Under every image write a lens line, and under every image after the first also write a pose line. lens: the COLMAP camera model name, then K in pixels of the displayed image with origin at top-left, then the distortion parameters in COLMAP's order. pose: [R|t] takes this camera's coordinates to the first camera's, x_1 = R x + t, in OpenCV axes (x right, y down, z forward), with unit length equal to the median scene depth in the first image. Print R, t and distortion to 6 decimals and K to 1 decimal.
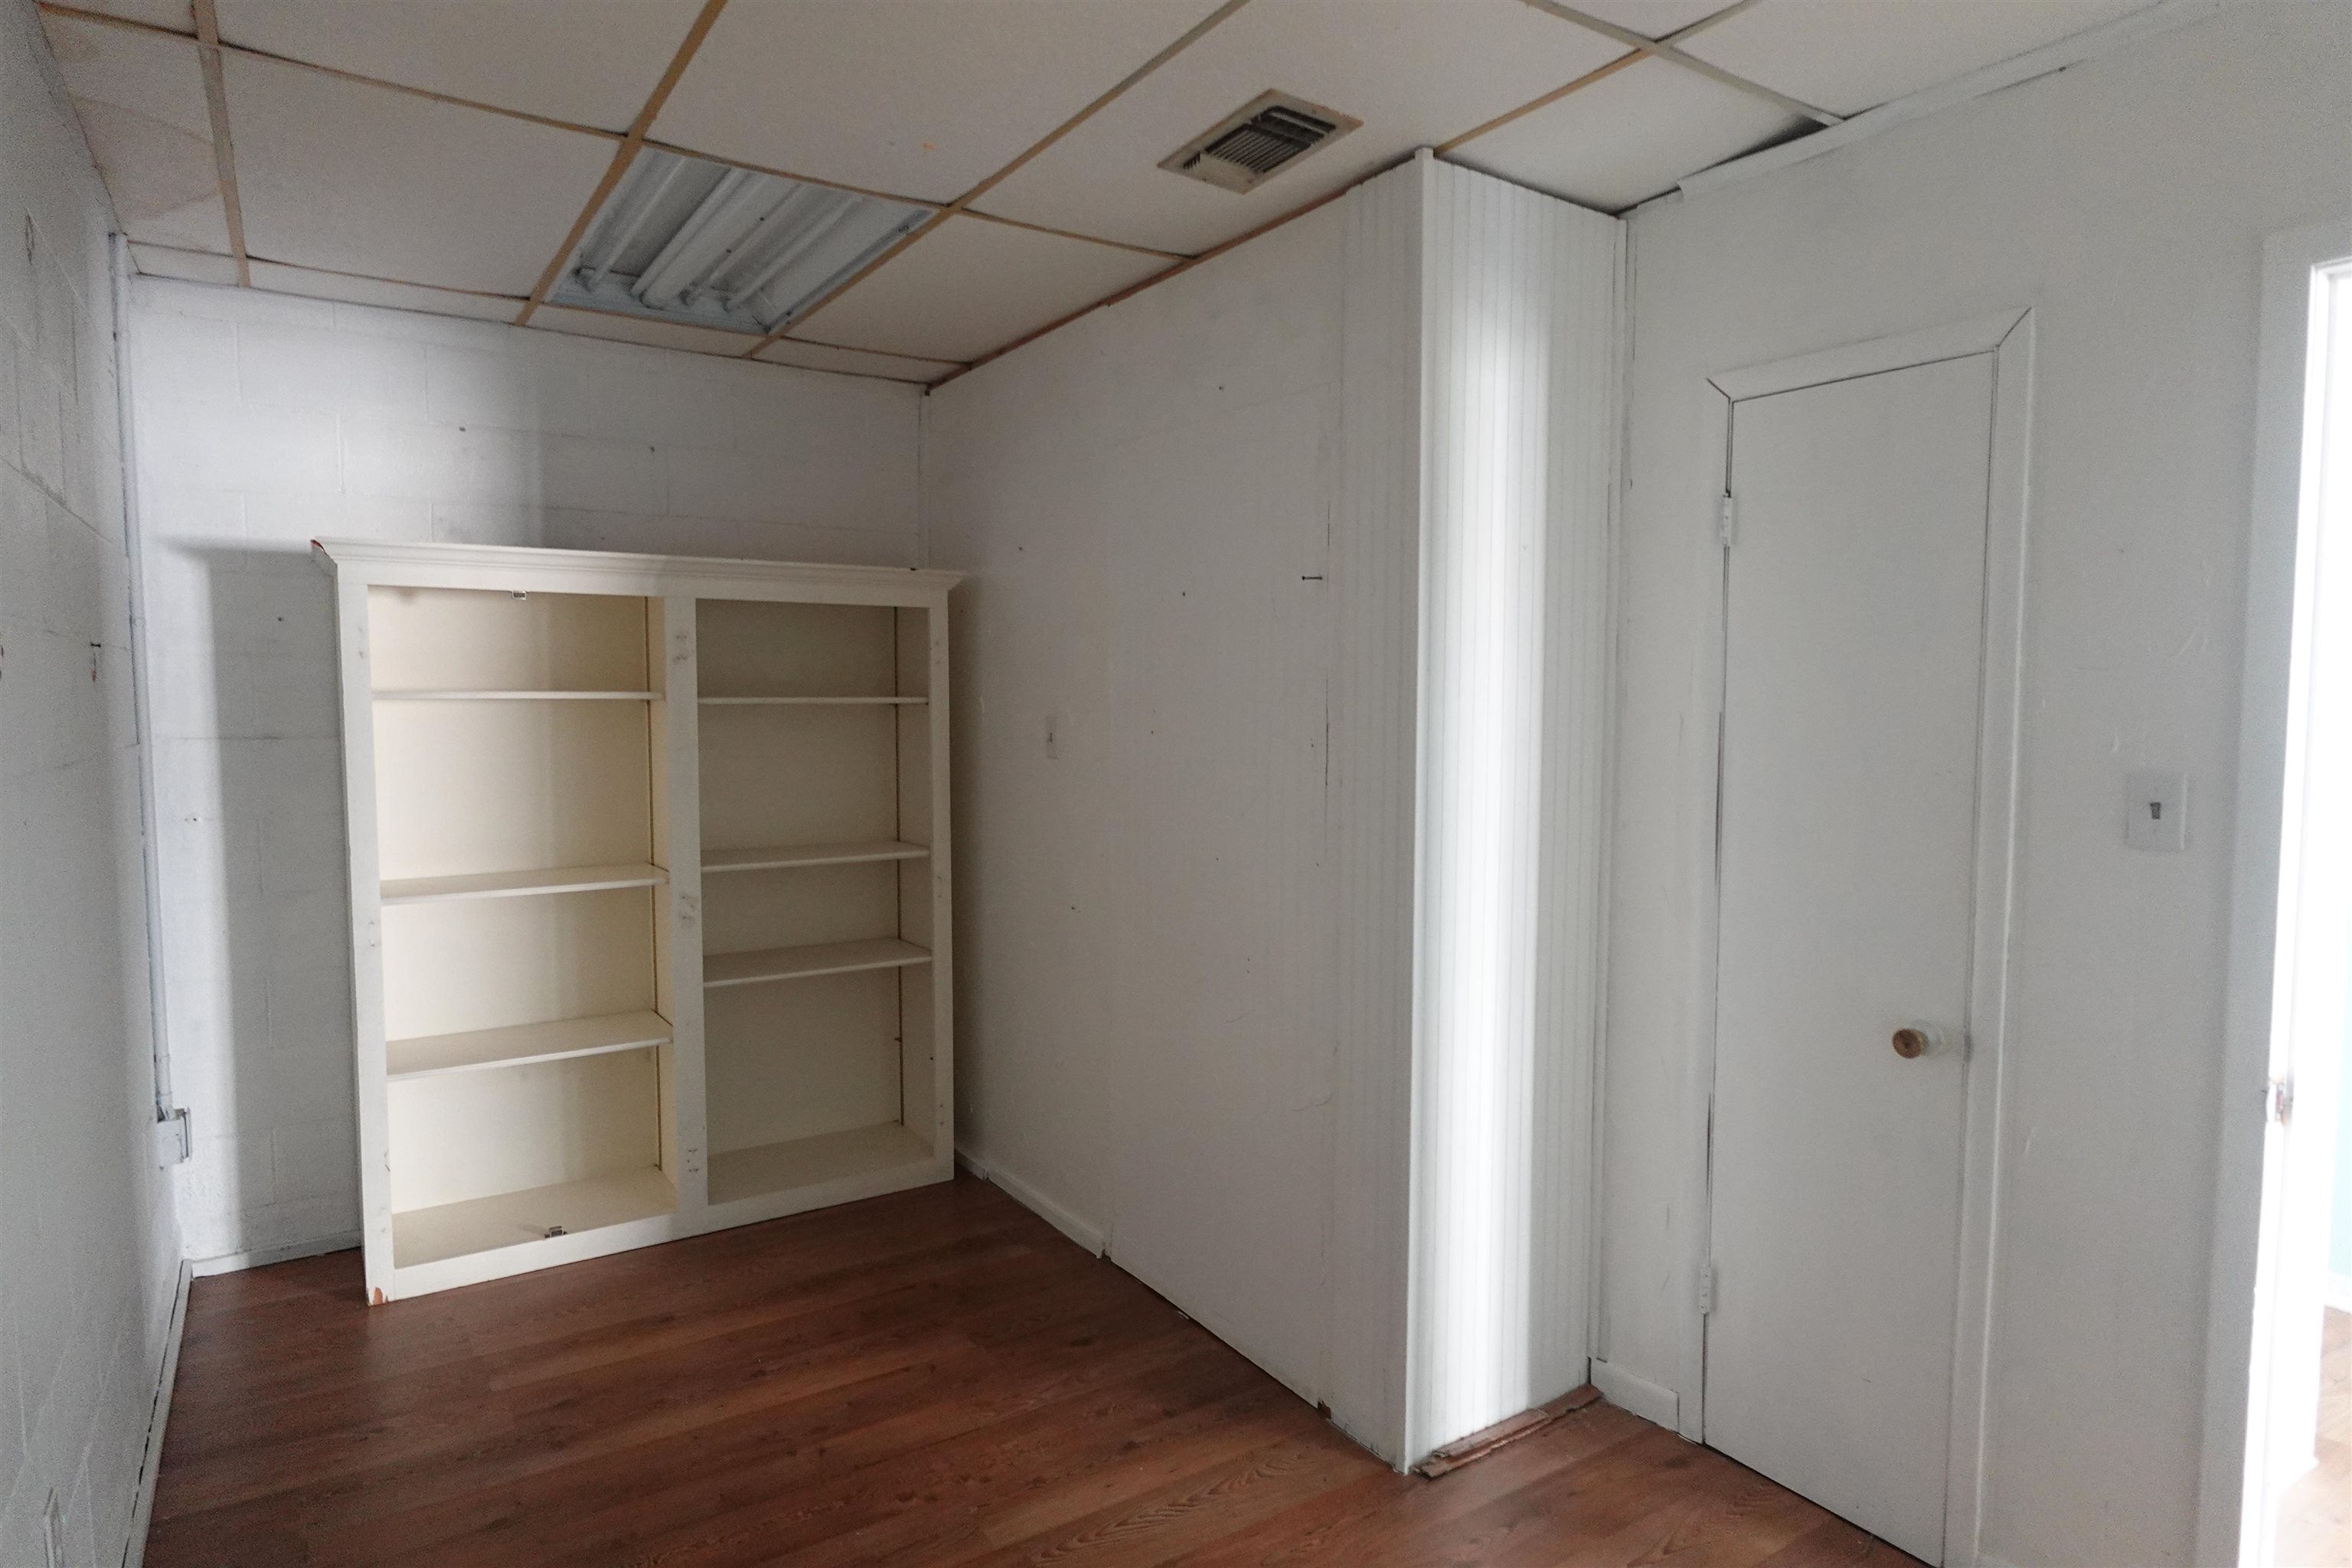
lens RADIAL K [[1340.4, 0, 1174.4], [0, 1340.4, 780.8], [0, 0, 1]] dist [0.003799, -0.001289]
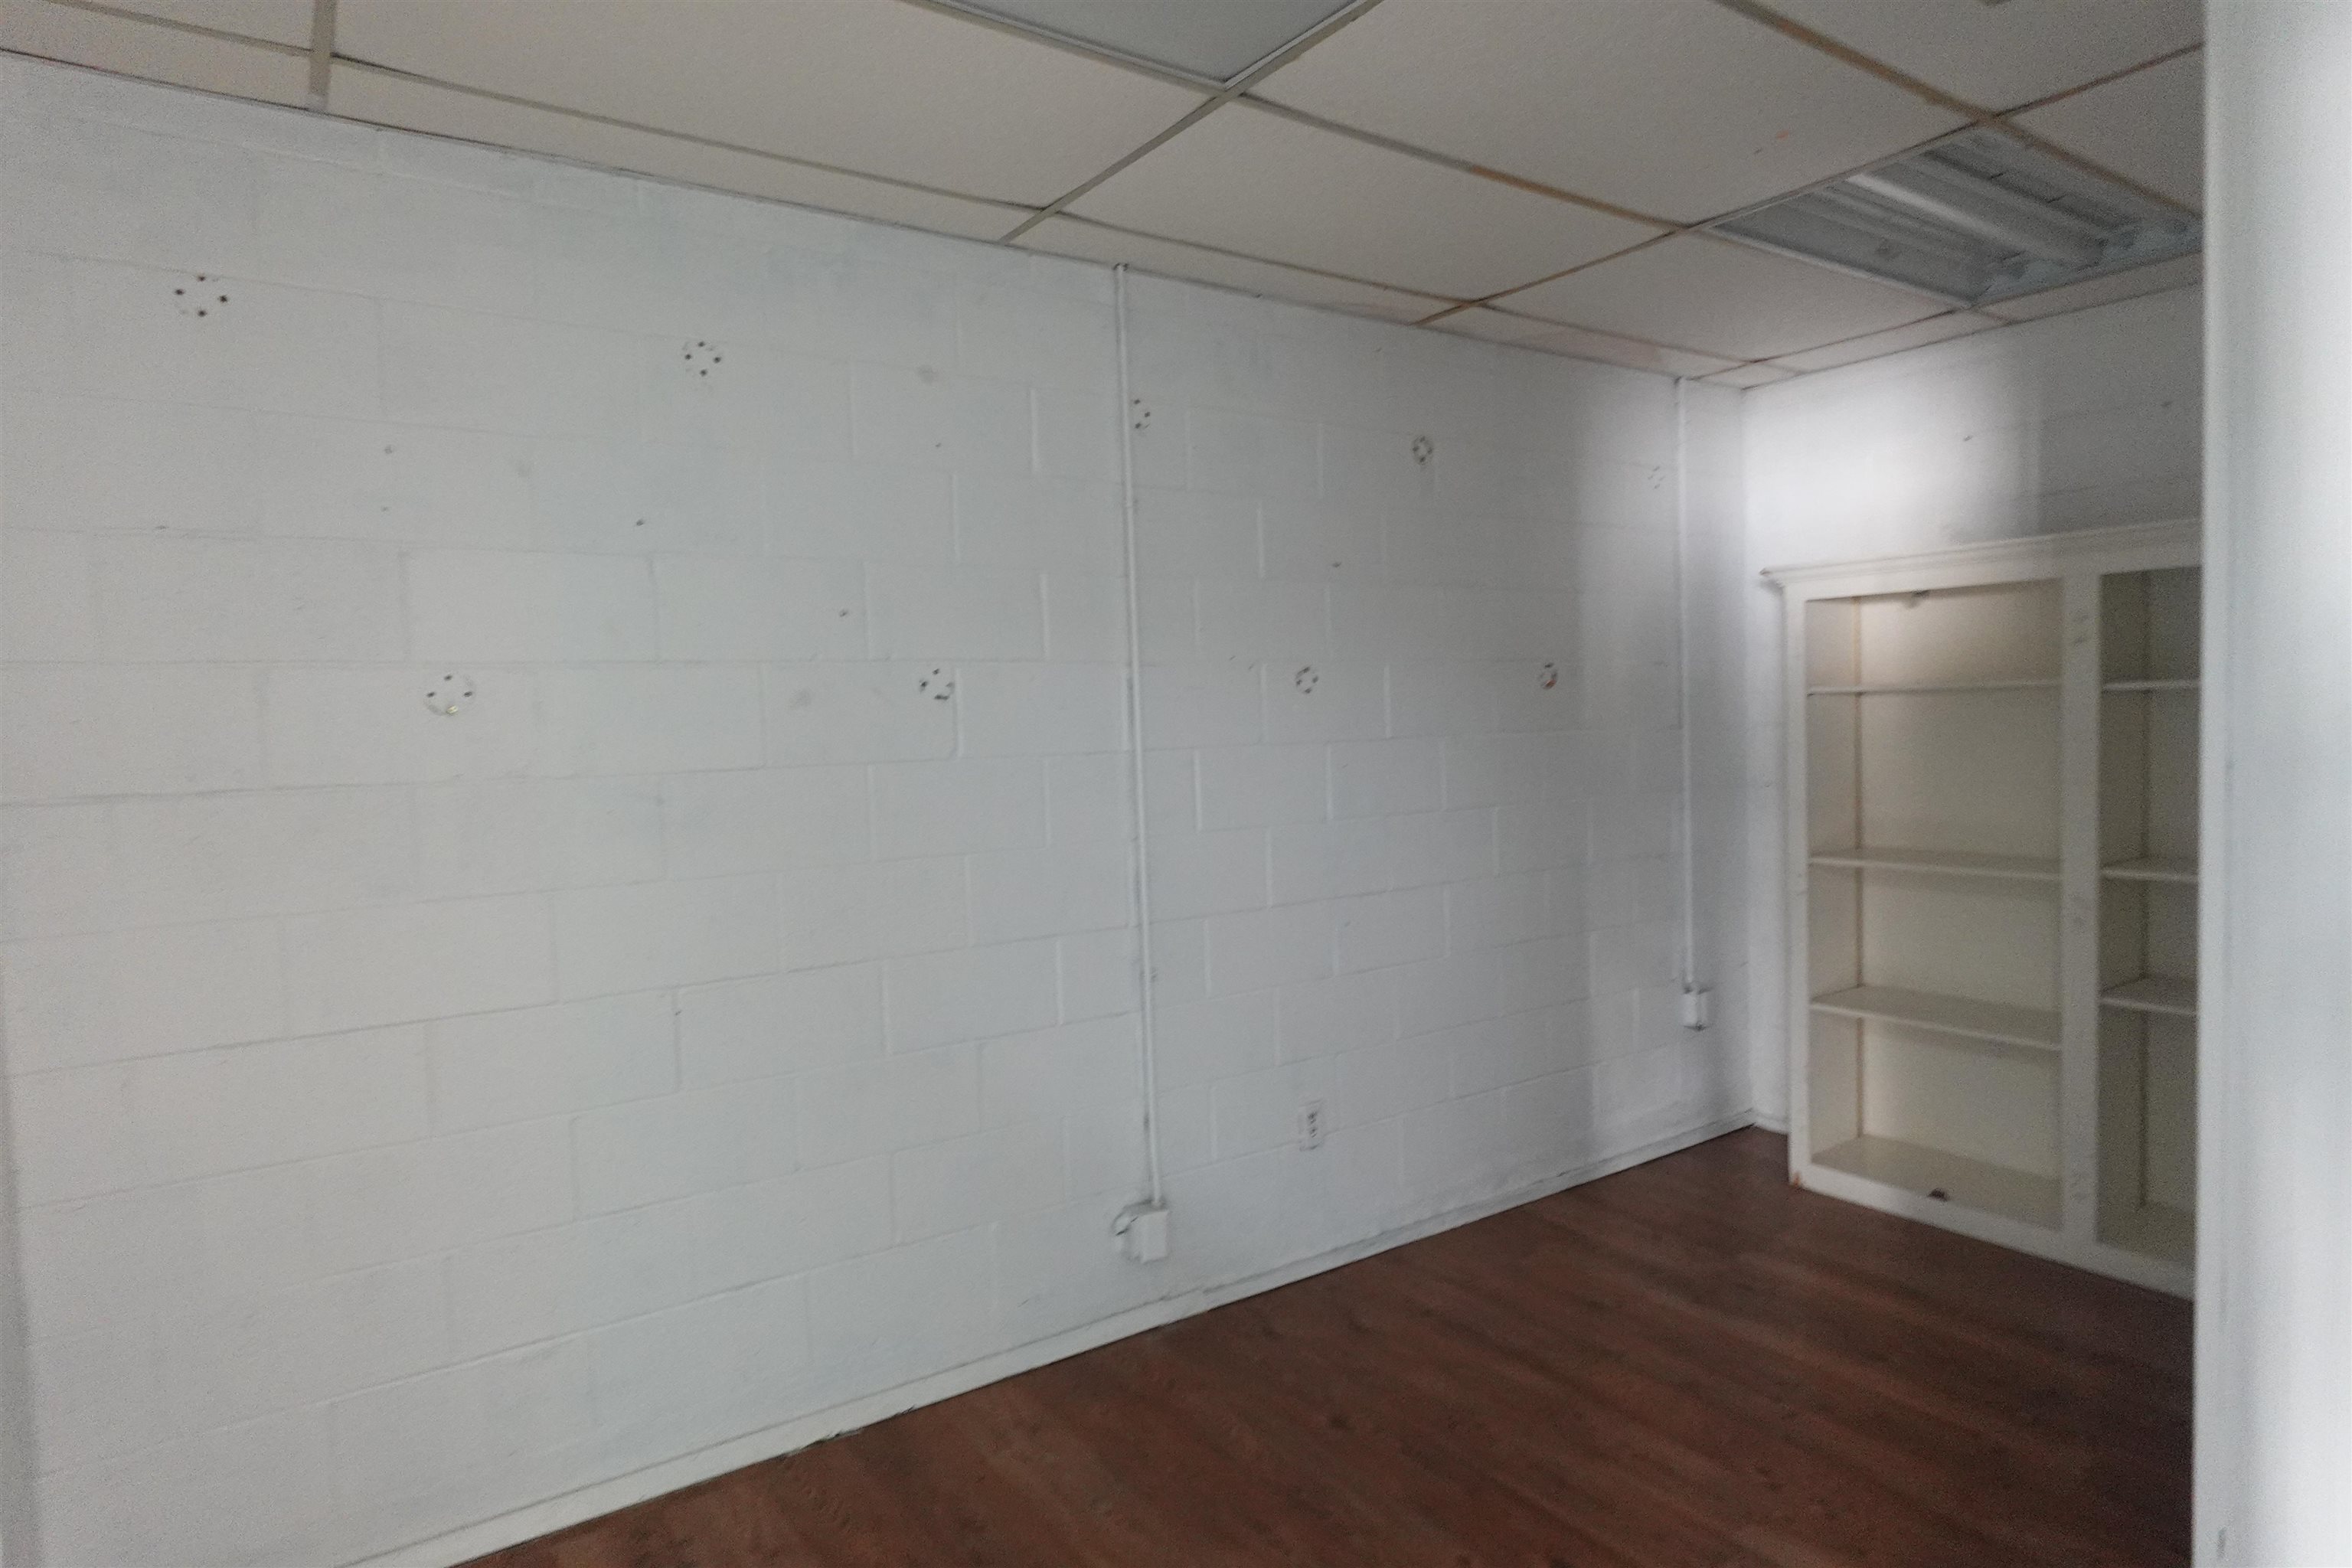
lens RADIAL K [[1340.4, 0, 1174.1], [0, 1340.4, 786.6], [0, 0, 1]] dist [0.003799, -0.001289]
pose [[0.029418, 0.057094, -0.997935, 0.557174], [-0.036295, 0.997770, 0.056015, -0.020957], [0.998908, 0.034572, 0.031424, 0.356146]]
